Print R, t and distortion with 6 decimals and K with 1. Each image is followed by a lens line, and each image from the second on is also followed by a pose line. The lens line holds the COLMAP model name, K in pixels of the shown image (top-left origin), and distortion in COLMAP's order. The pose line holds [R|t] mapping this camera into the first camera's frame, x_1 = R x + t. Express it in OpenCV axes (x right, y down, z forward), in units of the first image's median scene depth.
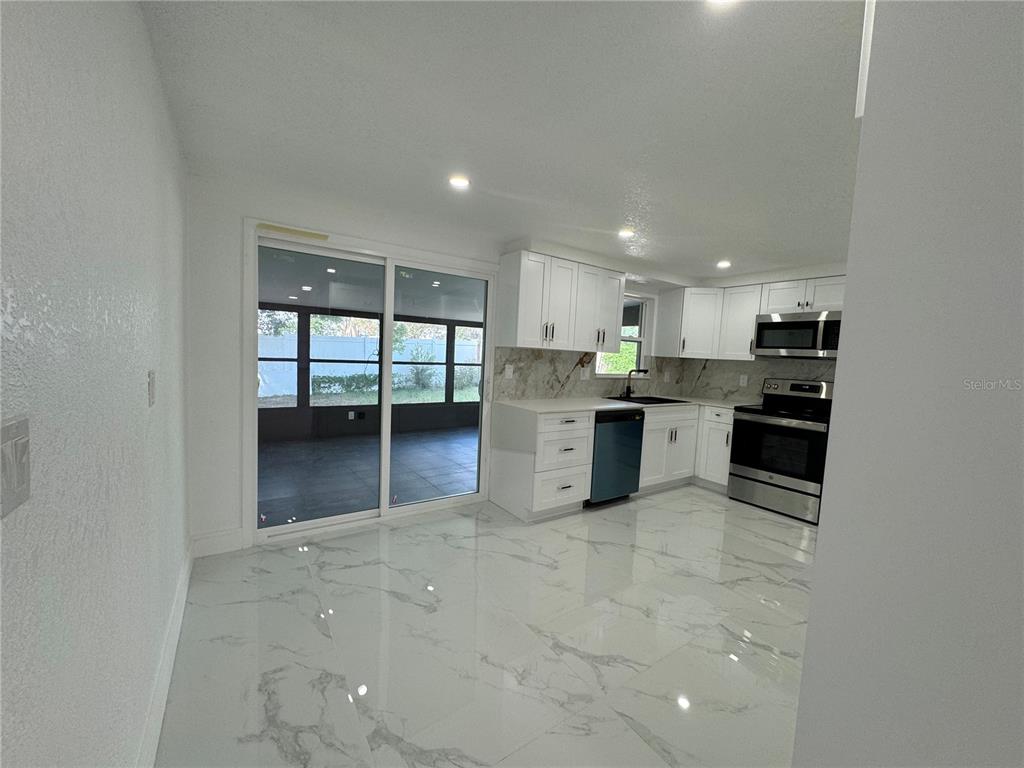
lens RADIAL K [[405.4, 0, 510.9], [0, 405.4, 385.7], [0, 0, 1]] dist [0.000510, -0.000415]
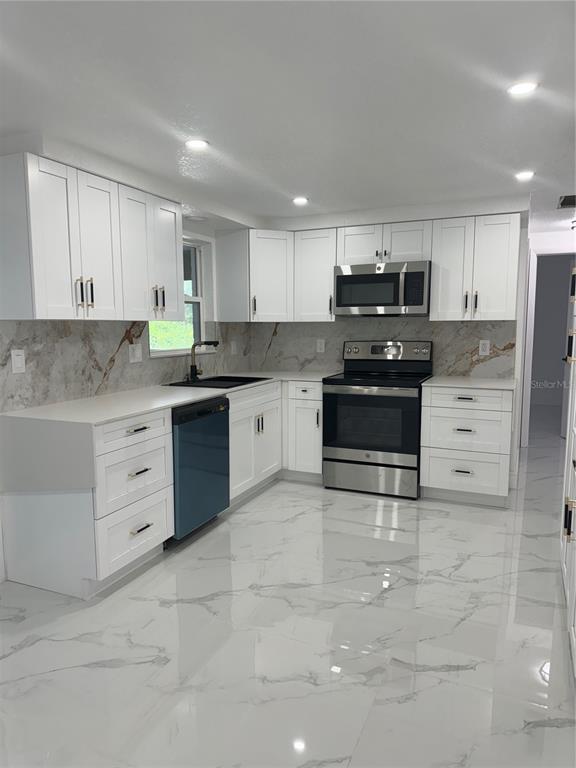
lens RADIAL K [[536.7, 0, 281.8], [0, 536.7, 388.5], [0, 0, 1]] dist [0.056198, -0.059696]
pose [[0.851279, -0.114379, 0.512096, -0.081766], [0.086049, 0.993171, 0.078786, -0.022504], [-0.517610, -0.023003, 0.855307, 0.111163]]
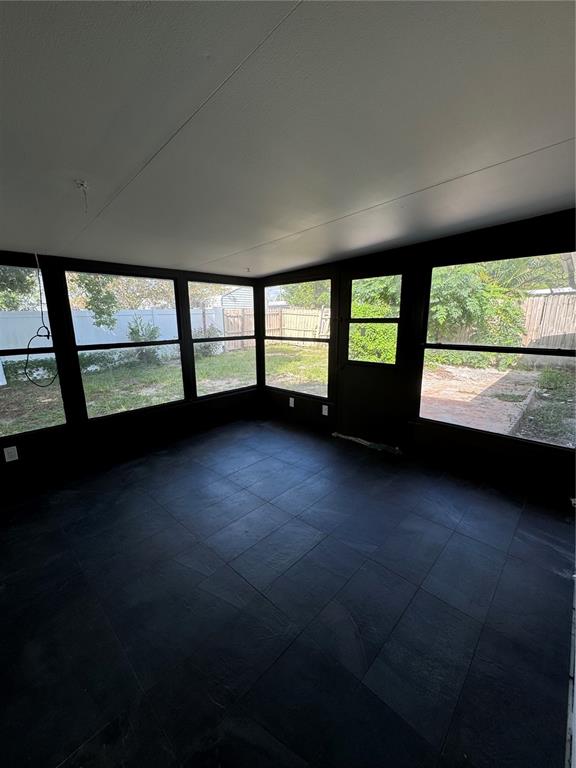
lens RADIAL K [[304.0, 0, 284.0], [0, 304.0, 384.5], [0, 0, 1]] dist [0.000510, -0.000415]
pose [[0.976875, -0.100869, 0.188523, -0.184985], [0.074316, 0.986933, 0.142970, -0.082924], [-0.200481, -0.125653, 0.971606, 0.944614]]
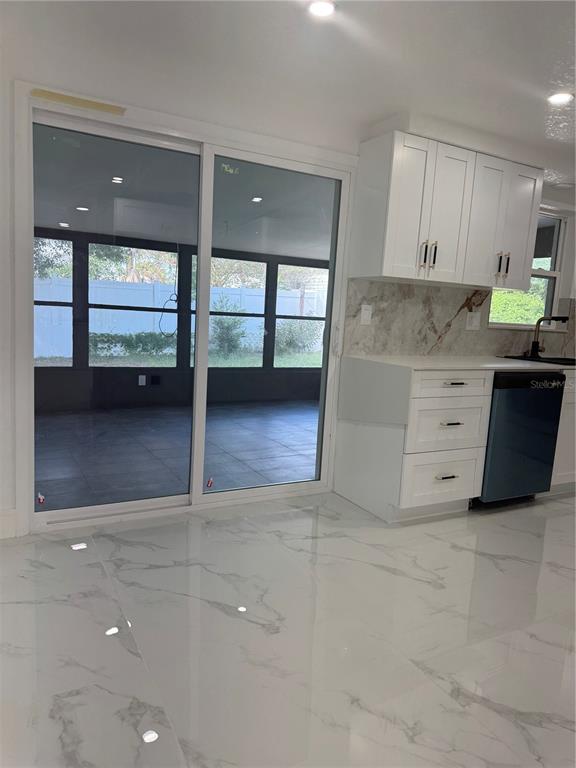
lens RADIAL K [[536.7, 0, 282.7], [0, 536.7, 386.6], [0, 0, 1]] dist [0.056198, -0.059696]
pose [[0.994591, 0.024077, -0.101036, -0.048715], [-0.018363, 0.998199, 0.057101, 0.038108], [0.102229, -0.054937, 0.993243, 0.042463]]
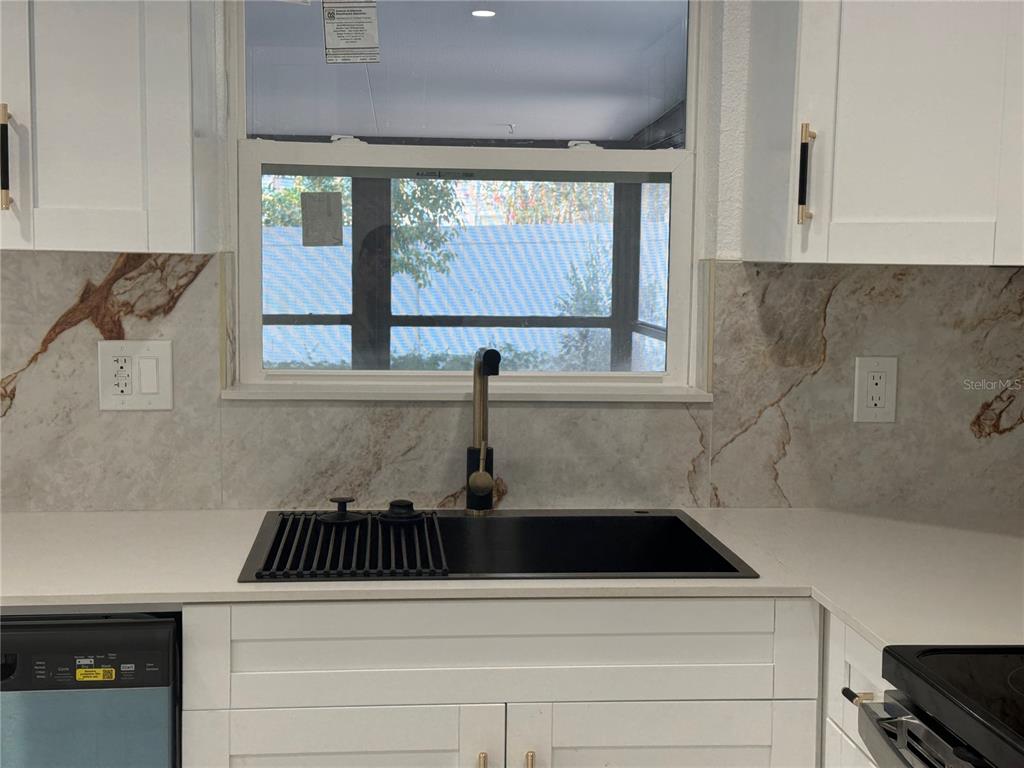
lens RADIAL K [[1450.3, 0, 511.0], [0, 1450.3, 385.1], [0, 0, 1]] dist [0.022382, 0.000000]
pose [[0.872660, 0.000868, -0.488327, 0.683830], [-0.006297, 0.999935, -0.009476, -0.021611], [0.488287, 0.011344, 0.872609, 0.564990]]
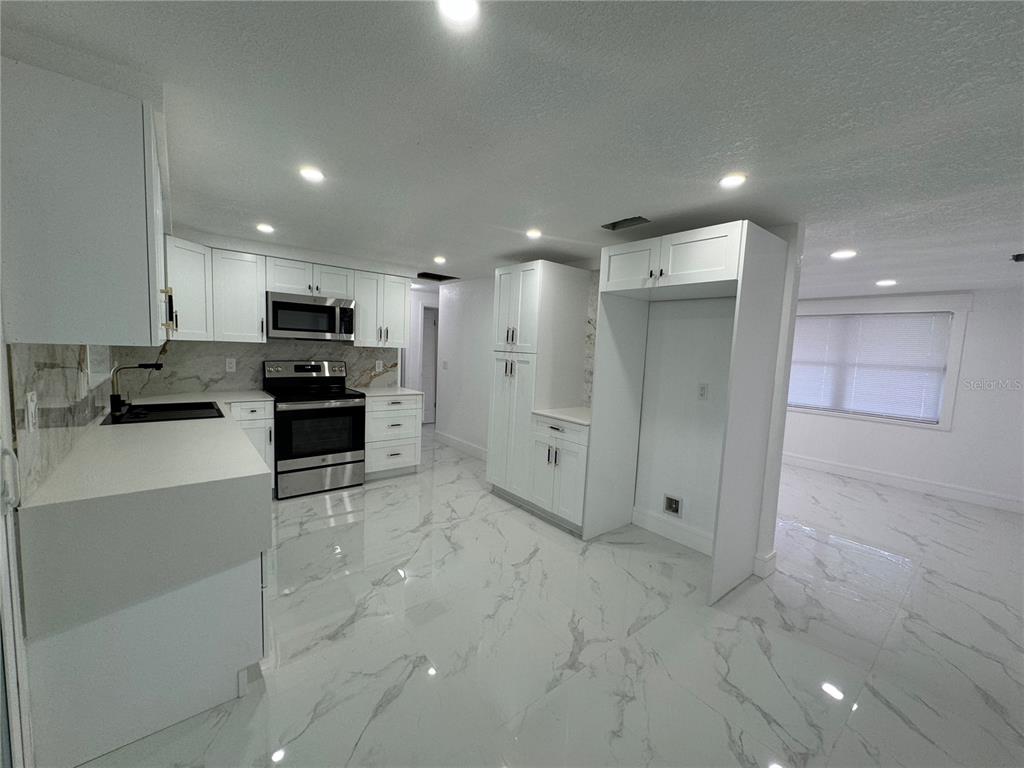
lens RADIAL K [[405.4, 0, 518.7], [0, 405.4, 383.2], [0, 0, 1]] dist [0.000510, -0.000415]
pose [[-0.092031, -0.136633, 0.986337, -0.360063], [0.030037, 0.989710, 0.139903, -0.087321], [-0.995303, 0.042502, -0.086980, 0.566207]]
